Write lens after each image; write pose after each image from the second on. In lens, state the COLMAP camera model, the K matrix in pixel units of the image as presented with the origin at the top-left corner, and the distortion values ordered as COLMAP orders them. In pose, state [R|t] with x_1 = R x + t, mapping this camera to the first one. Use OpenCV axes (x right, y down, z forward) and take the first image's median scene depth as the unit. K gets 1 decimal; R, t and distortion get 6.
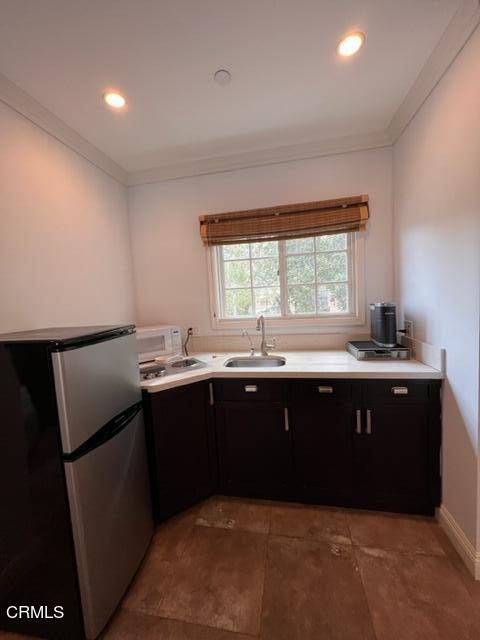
lens RADIAL K [[256.6, 0, 239.6], [0, 256.6, 313.3], [0, 0, 1]] dist [-0.000238, -0.001680]
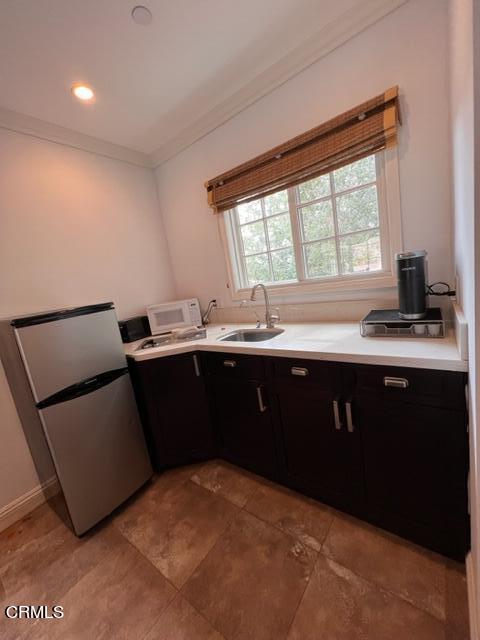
lens RADIAL K [[256.6, 0, 224.7], [0, 256.6, 313.8], [0, 0, 1]] dist [-0.000238, -0.001680]
pose [[0.887804, -0.019114, -0.459824, 0.448187], [0.078813, 0.990692, 0.110988, 0.004156], [0.453423, -0.134776, 0.881047, 0.173129]]
